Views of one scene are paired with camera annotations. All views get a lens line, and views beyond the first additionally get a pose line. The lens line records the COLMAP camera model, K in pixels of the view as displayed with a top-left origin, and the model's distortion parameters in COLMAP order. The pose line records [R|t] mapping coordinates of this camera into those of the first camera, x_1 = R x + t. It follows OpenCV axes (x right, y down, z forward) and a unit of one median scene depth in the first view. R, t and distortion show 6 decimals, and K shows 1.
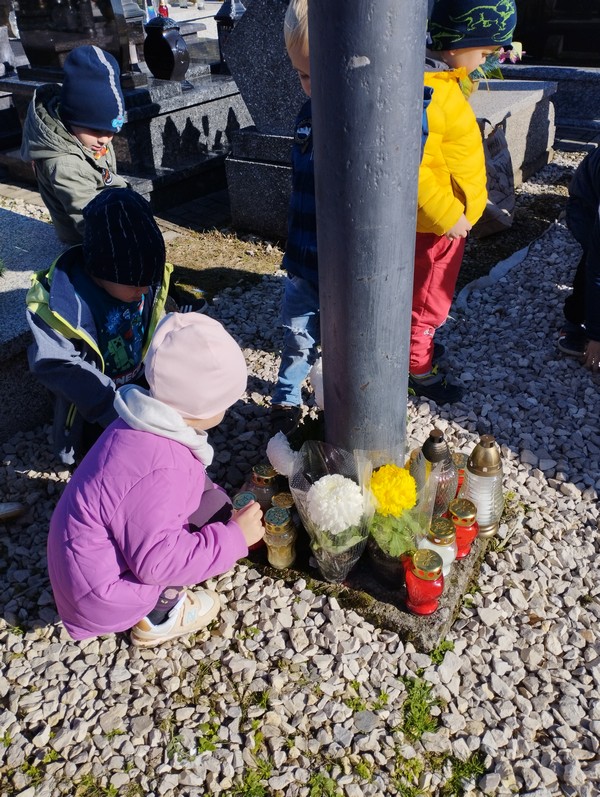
lens RADIAL K [[658.7, 0, 287.8], [0, 658.7, 404.8], [0, 0, 1]] dist [0.115710, -0.155626]
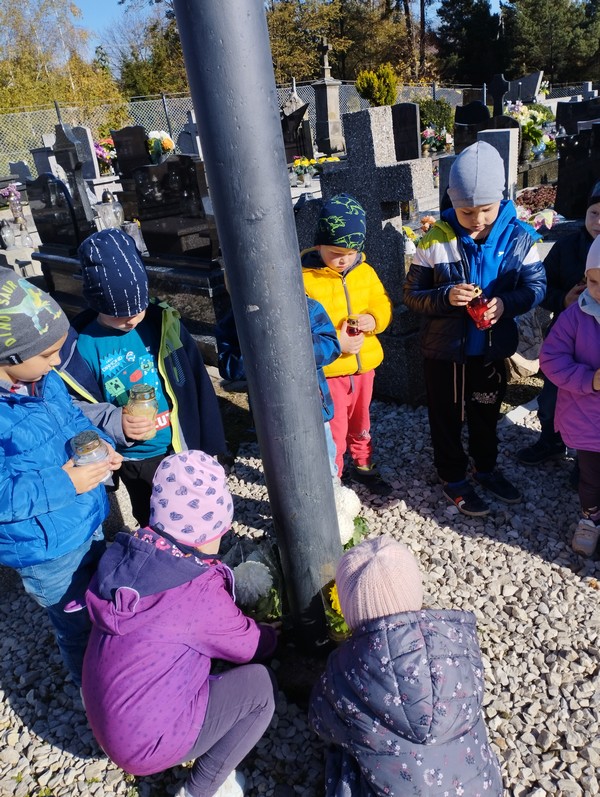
lens RADIAL K [[666.6, 0, 297.8], [0, 666.6, 394.8], [0, 0, 1]] dist [0.094483, -0.124380]
pose [[0.982004, -0.007338, -0.188718, 0.351771], [-0.030224, 0.980260, -0.195387, -0.004241], [0.186427, 0.197575, 0.962398, -0.316030]]
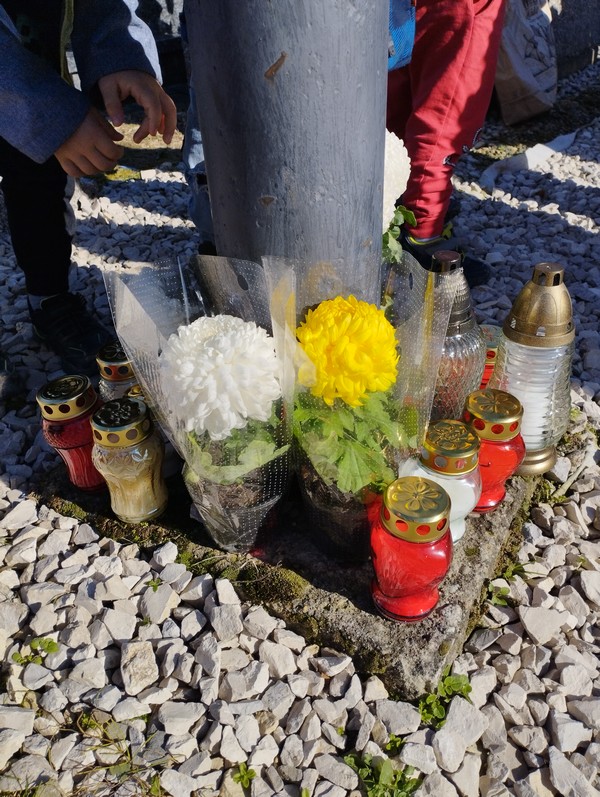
lens RADIAL K [[652.6, 0, 297.9], [0, 652.6, 406.8], [0, 0, 1]] dist [0.095901, -0.122522]
pose [[0.999745, 0.021771, -0.006071, 0.127182], [-0.021715, 0.999723, 0.009104, 0.164041], [0.006268, -0.008970, 0.999940, 0.540129]]
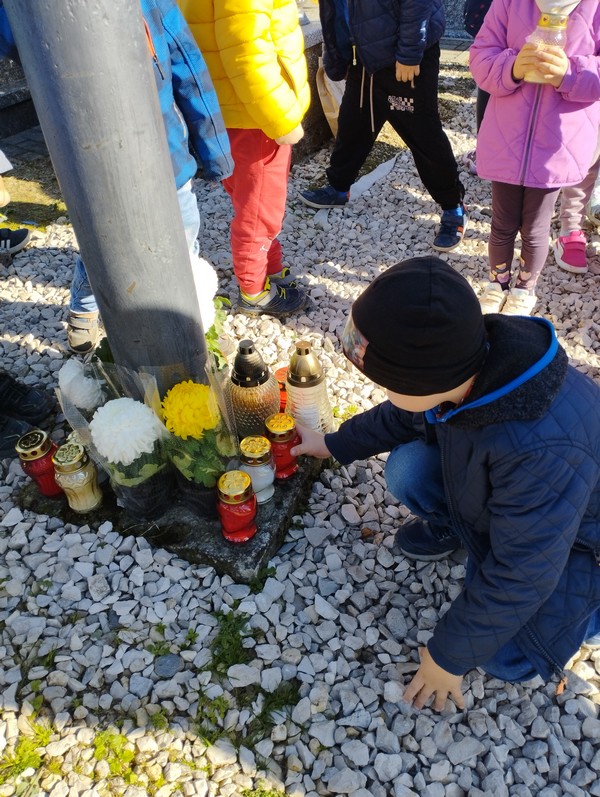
lens RADIAL K [[660.8, 0, 303.8], [0, 660.8, 409.5], [0, 0, 1]] dist [0.104911, -0.130258]
pose [[0.989596, -0.091864, 0.110727, 0.208528], [0.083441, 0.993420, 0.078447, 0.072238], [-0.117205, -0.068392, 0.990750, 0.109163]]
